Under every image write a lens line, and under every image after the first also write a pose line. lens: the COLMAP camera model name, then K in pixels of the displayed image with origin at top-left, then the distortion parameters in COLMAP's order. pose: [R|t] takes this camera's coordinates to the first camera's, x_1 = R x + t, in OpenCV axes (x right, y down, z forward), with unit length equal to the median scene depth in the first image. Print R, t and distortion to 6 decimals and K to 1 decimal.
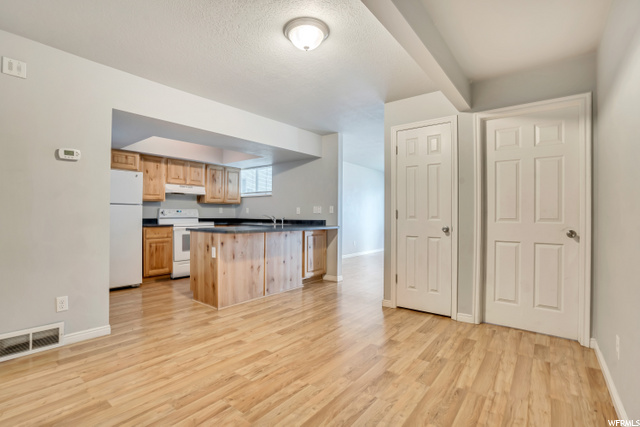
lens RADIAL K [[295.3, 0, 320.6], [0, 295.3, 214.0], [0, 0, 1]] dist [-0.016253, 0.000208]
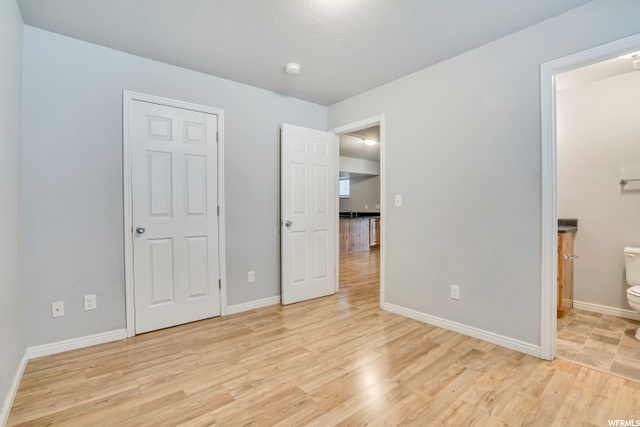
lens RADIAL K [[295.3, 0, 320.4], [0, 295.3, 212.1], [0, 0, 1]] dist [-0.016253, 0.000208]
pose [[0.977241, -0.006440, -0.212033, 0.029074], [0.009194, 0.999886, 0.012004, -0.007098], [0.211932, -0.013681, 0.977189, -0.804105]]
